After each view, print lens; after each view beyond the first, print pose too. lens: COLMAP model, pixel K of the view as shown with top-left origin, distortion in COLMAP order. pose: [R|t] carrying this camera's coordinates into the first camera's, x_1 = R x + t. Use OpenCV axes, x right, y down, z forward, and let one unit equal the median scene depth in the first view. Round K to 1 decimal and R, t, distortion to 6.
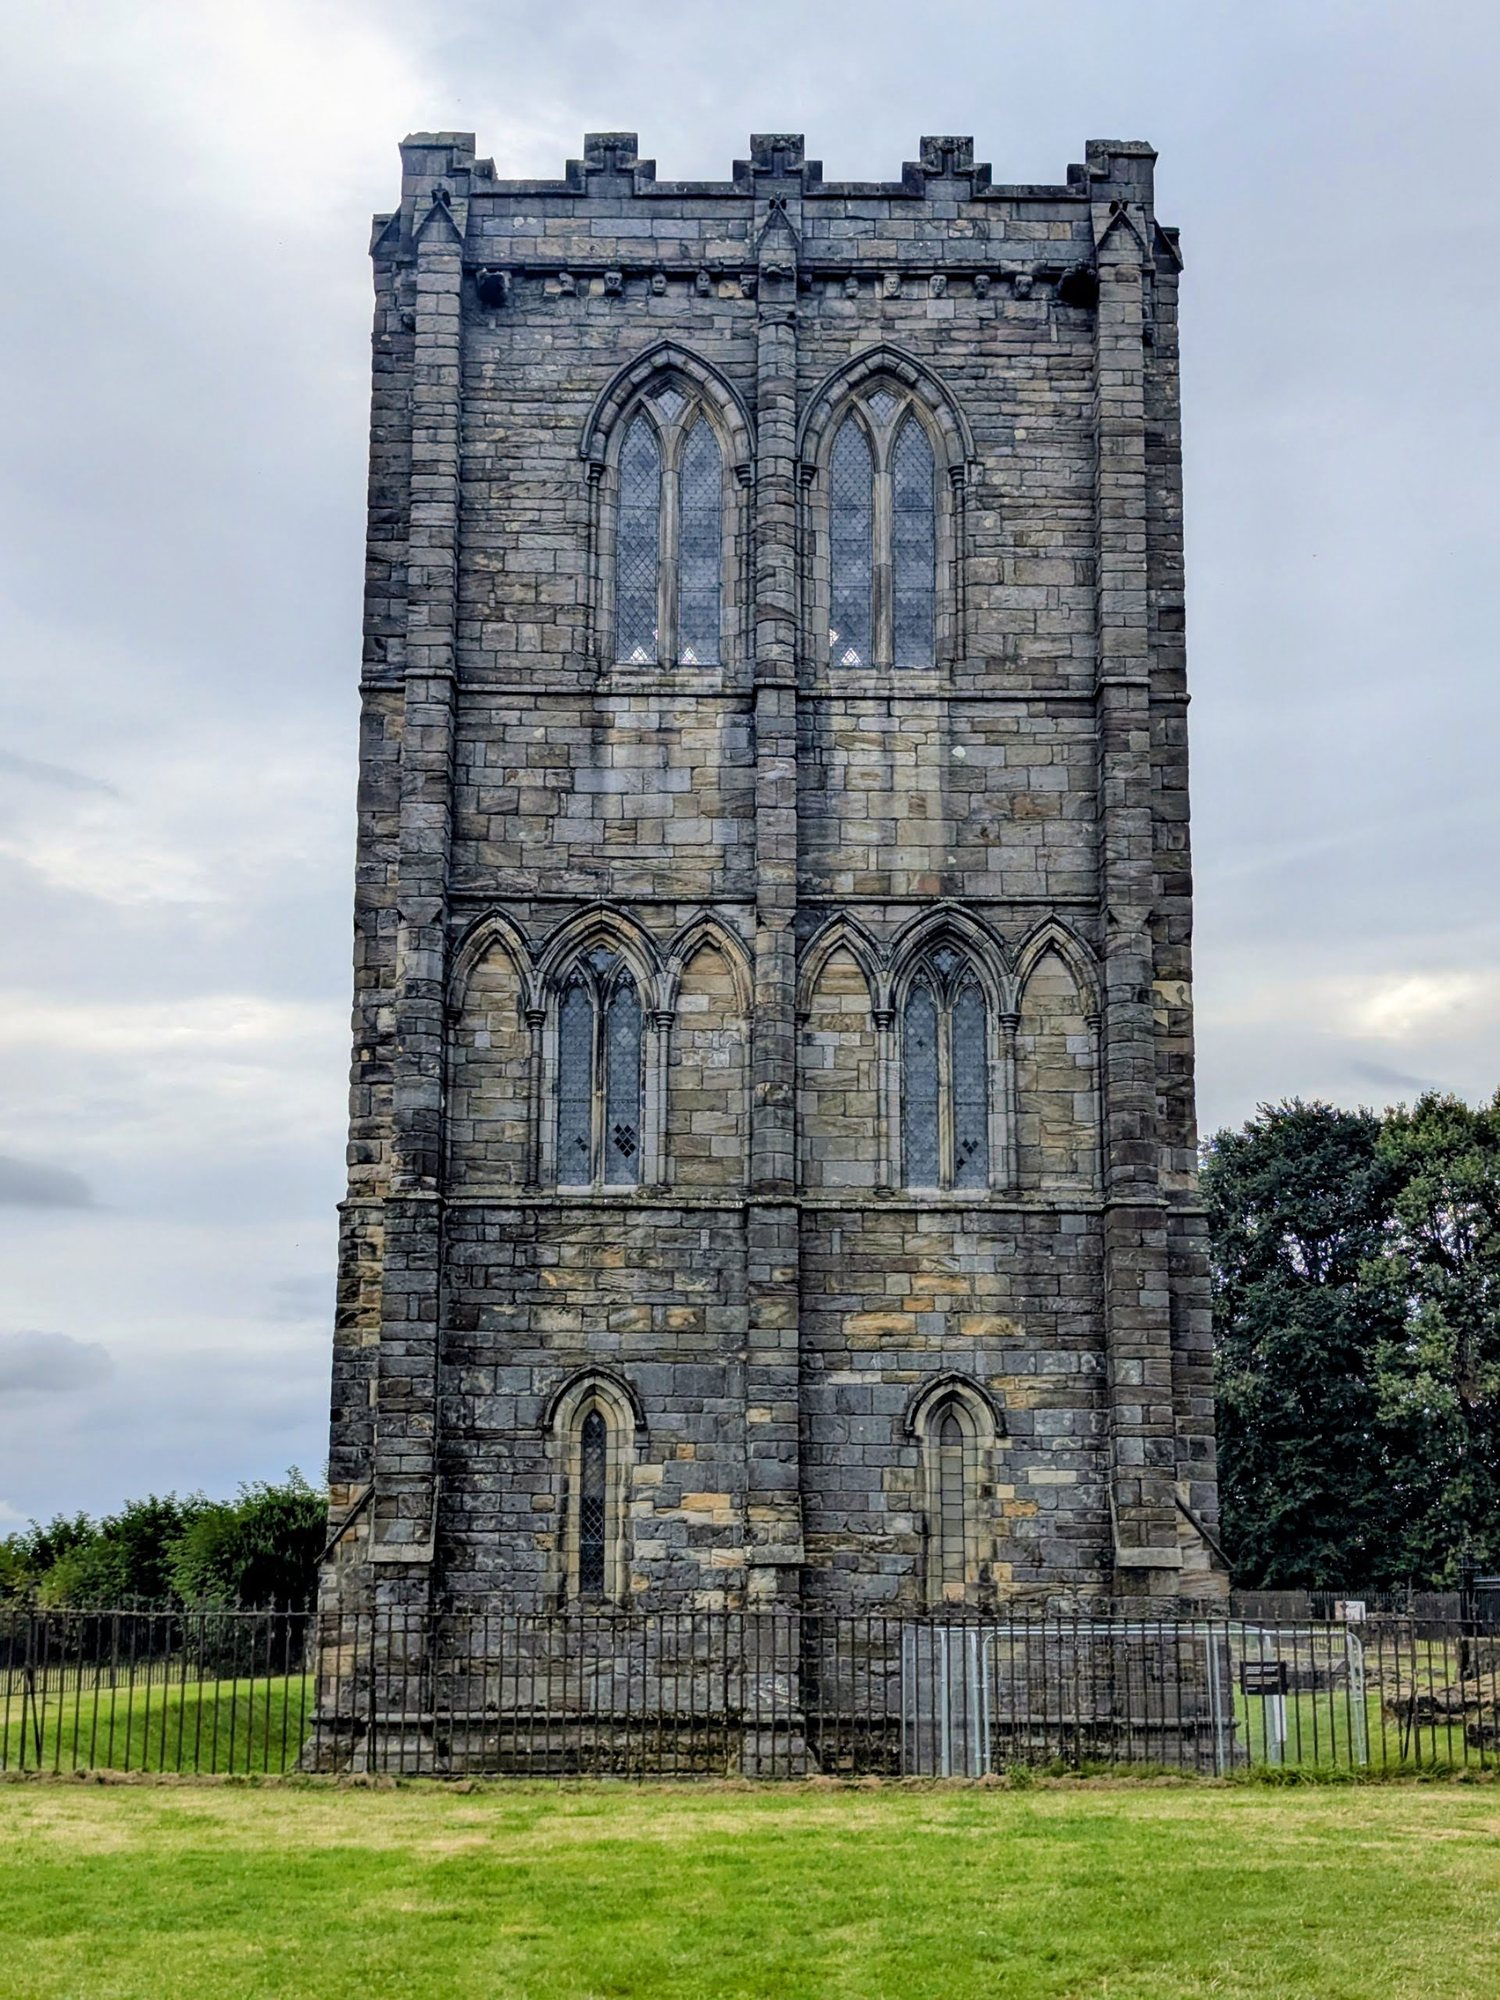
lens RADIAL K [[2787.3, 0, 722.2], [0, 2787.3, 994.6], [0, 0, 1]] dist [0.226513, -0.829428]
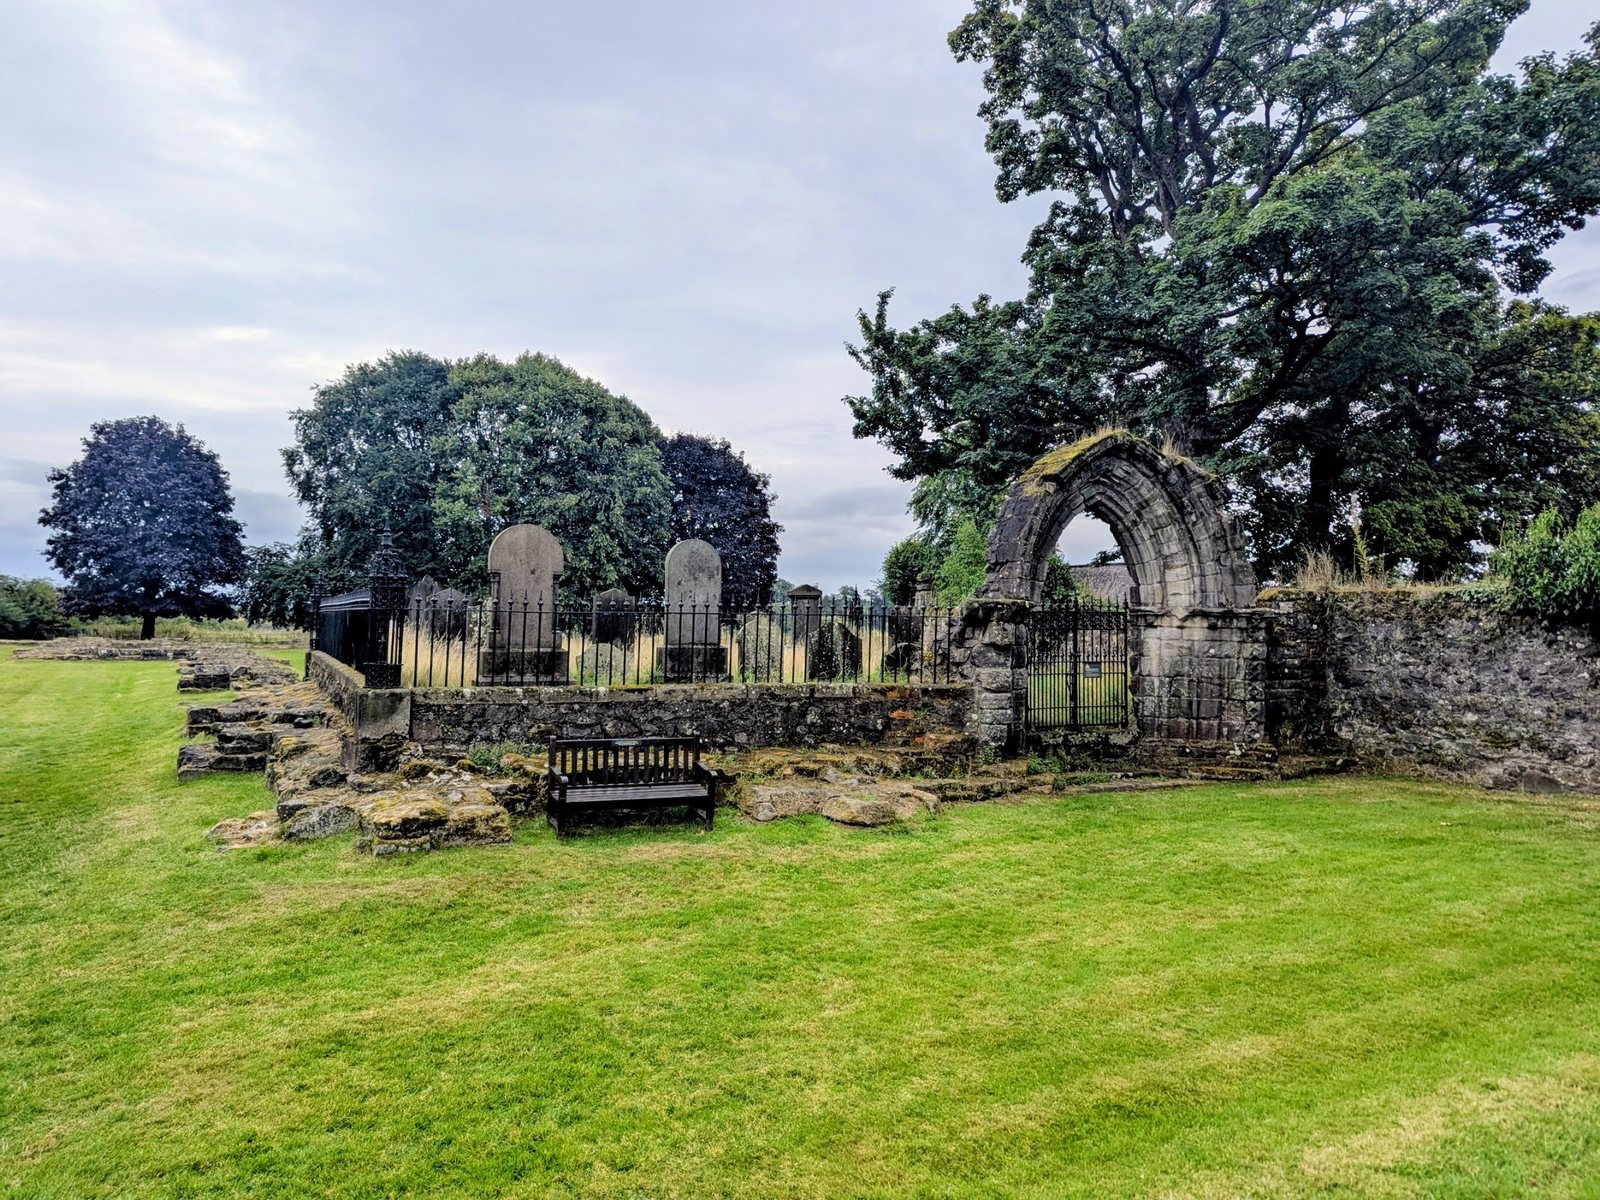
lens RADIAL K [[1145.6, 0, 800.0], [0, 1145.6, 600.0], [0, 0, 1]] dist [0.073539, -0.075617]
pose [[0.895590, 0.017677, 0.444529, 0.106432], [-0.102593, 0.980485, 0.167704, 0.046554], [-0.432889, -0.195800, 0.879926, 0.217322]]
